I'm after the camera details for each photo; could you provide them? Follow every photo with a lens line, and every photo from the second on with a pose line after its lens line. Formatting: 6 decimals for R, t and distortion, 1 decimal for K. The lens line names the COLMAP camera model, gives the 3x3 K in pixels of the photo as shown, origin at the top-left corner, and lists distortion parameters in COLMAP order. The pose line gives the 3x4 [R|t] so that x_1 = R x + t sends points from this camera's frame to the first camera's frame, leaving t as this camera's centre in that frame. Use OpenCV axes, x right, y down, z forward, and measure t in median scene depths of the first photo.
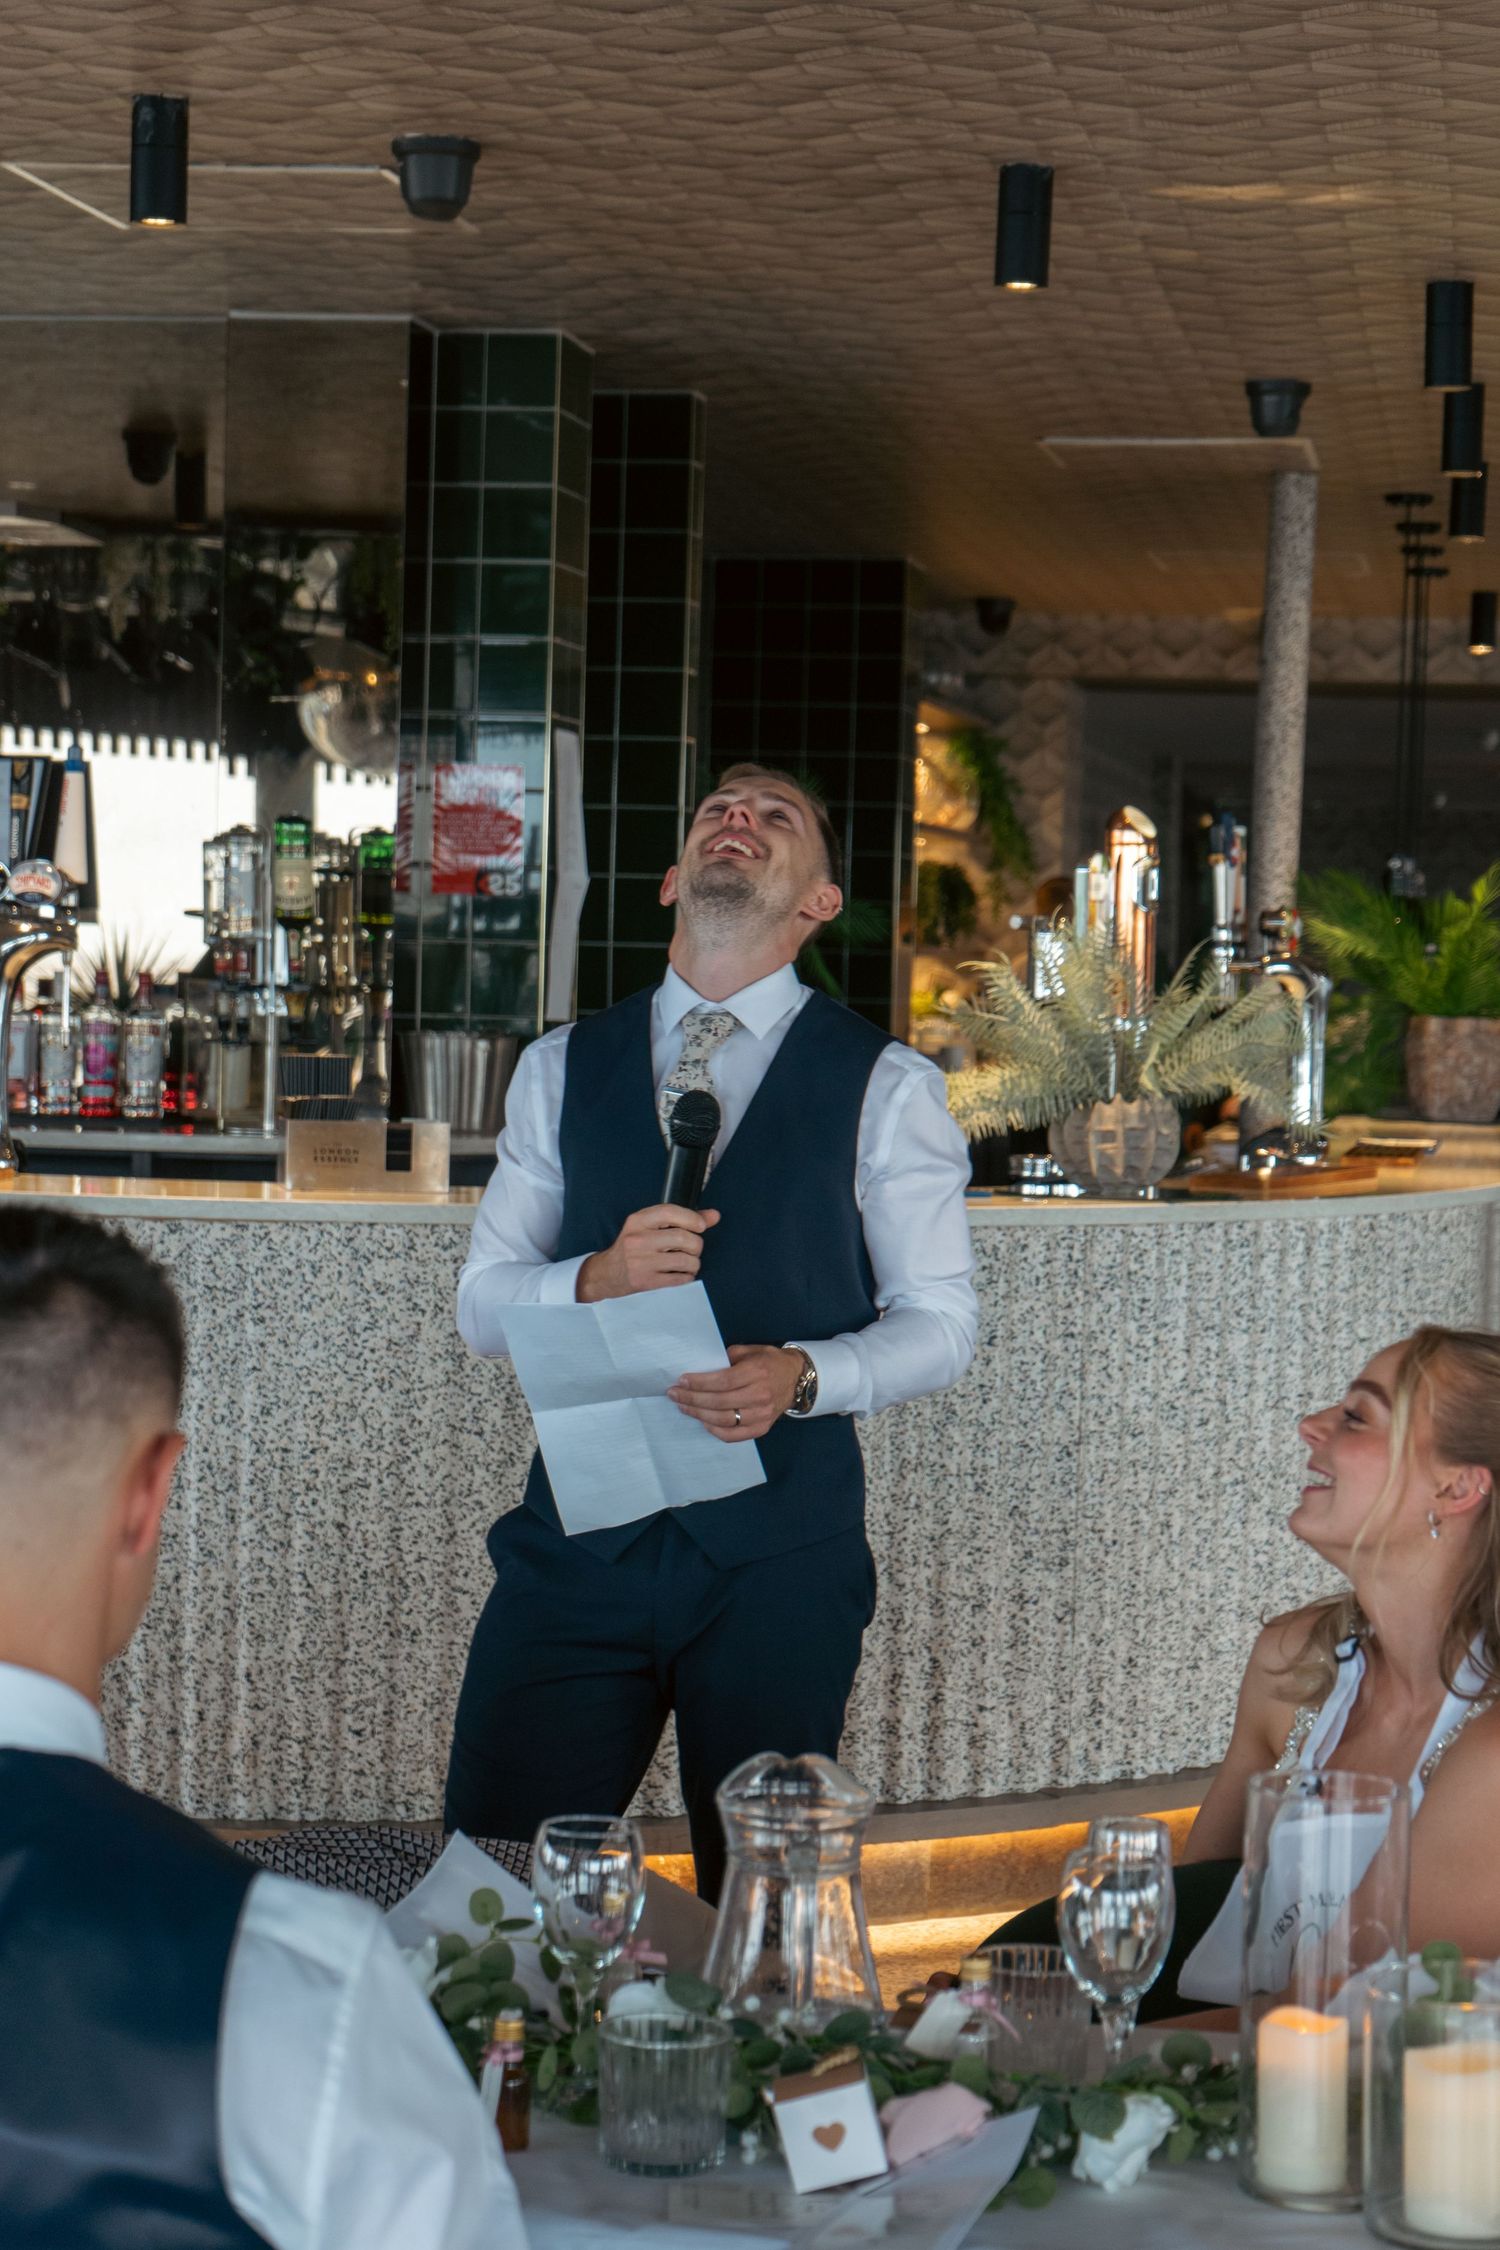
lens RADIAL K [[4521.1, 0, 751.3], [0, 4521.1, 1148.2], [0, 0, 1]] dist [0.021637, 0.112032]
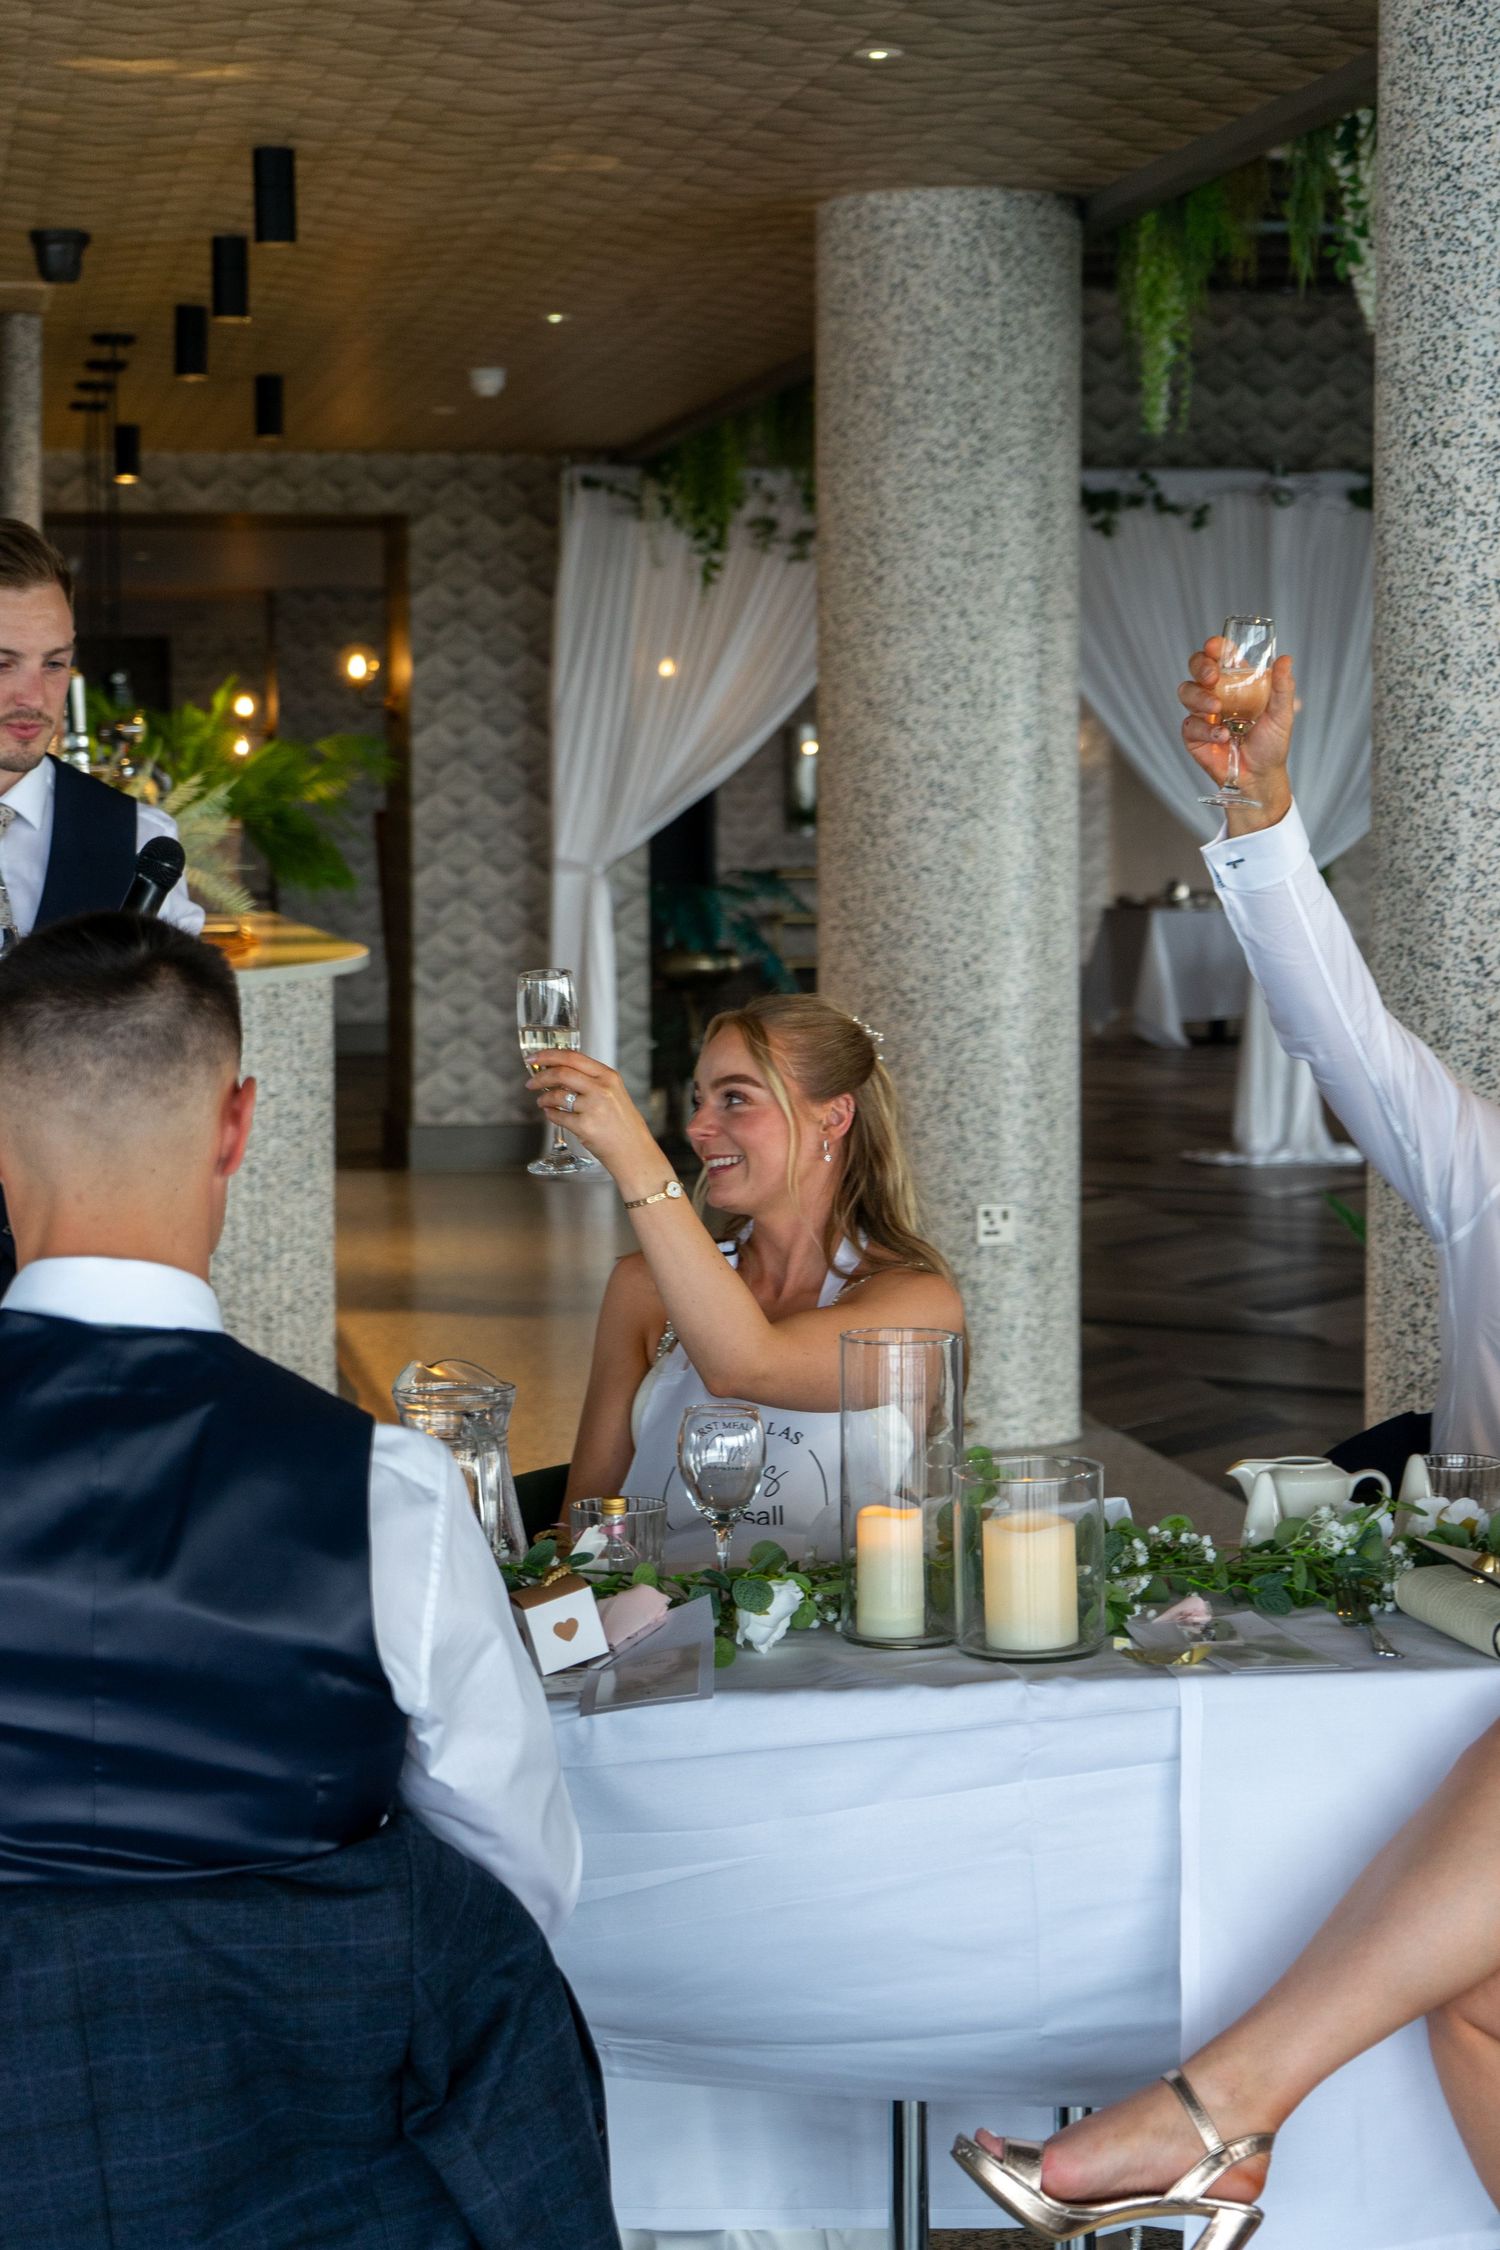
lens RADIAL K [[4414.3, 0, 753.0], [0, 4414.3, 1134.2], [0, 0, 1]] dist [0.027746, 0.257983]
pose [[0.937886, -0.056607, 0.342294, -0.141116], [0.043700, 0.998017, 0.045310, 0.008136], [-0.344180, -0.027537, 0.938500, -0.081661]]
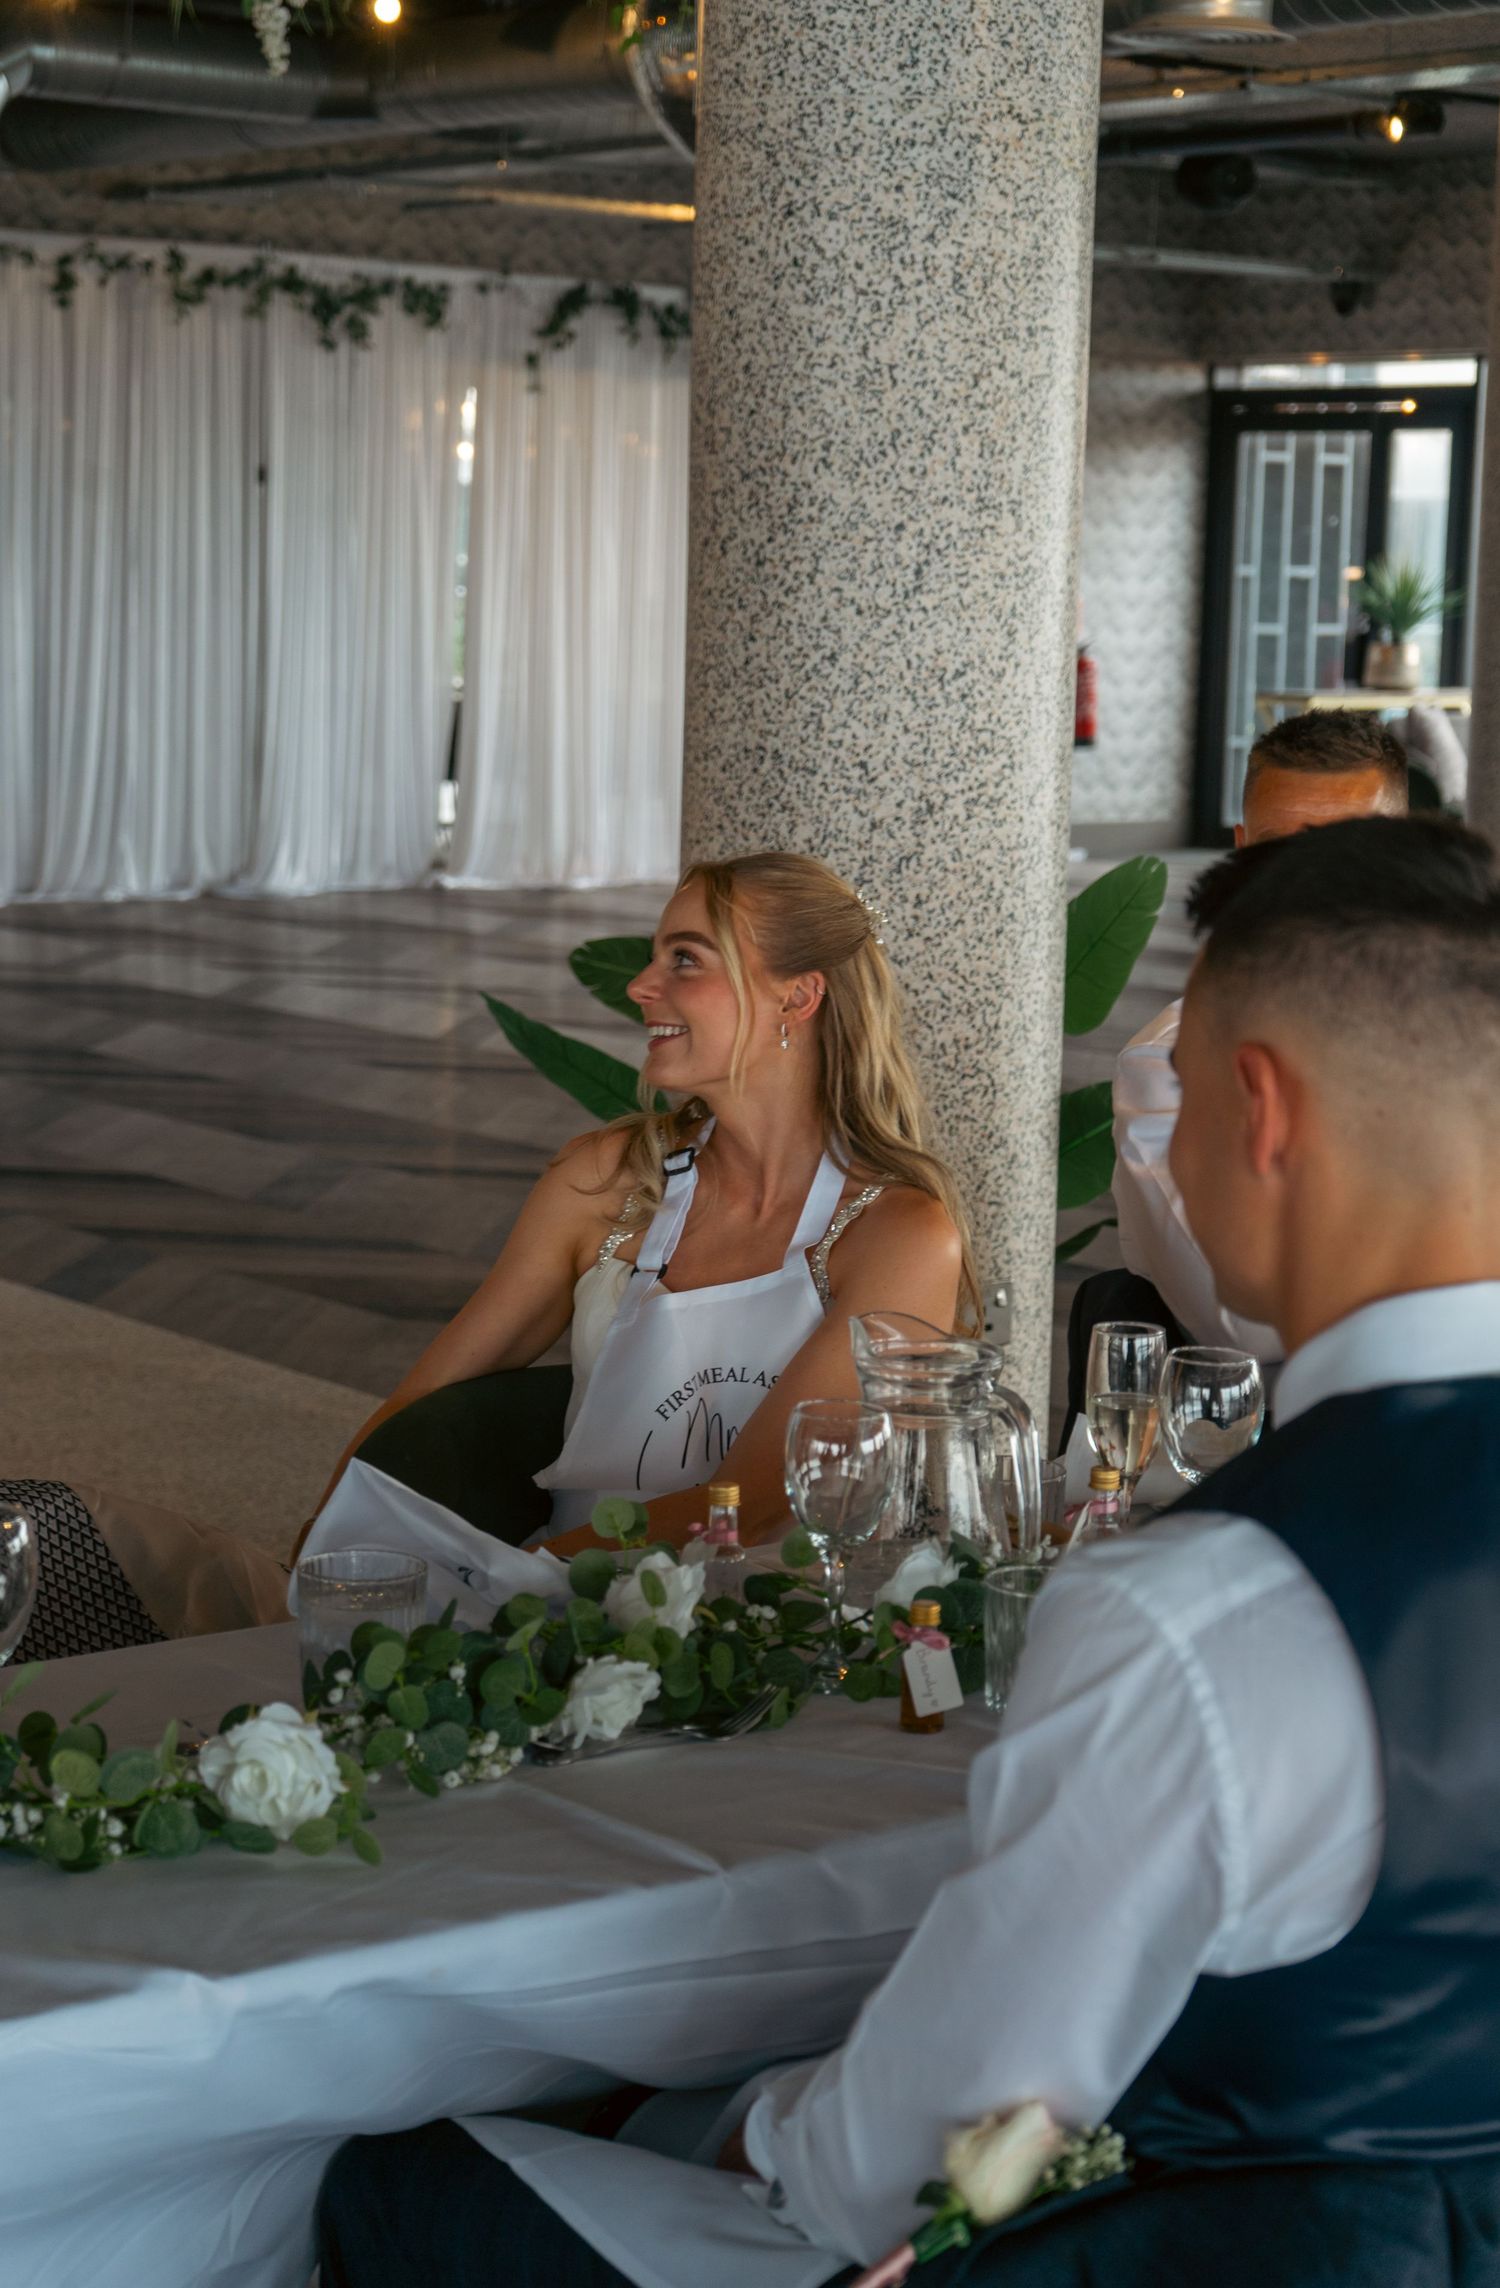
lens RADIAL K [[4153.7, 0, 695.2], [0, 4153.7, 1131.0], [0, 0, 1]] dist [0.038935, 0.128372]
pose [[0.666202, -0.113061, 0.737151, -0.306490], [0.025478, 0.991315, 0.129017, -0.013013], [-0.745336, -0.067170, 0.663297, 0.175083]]
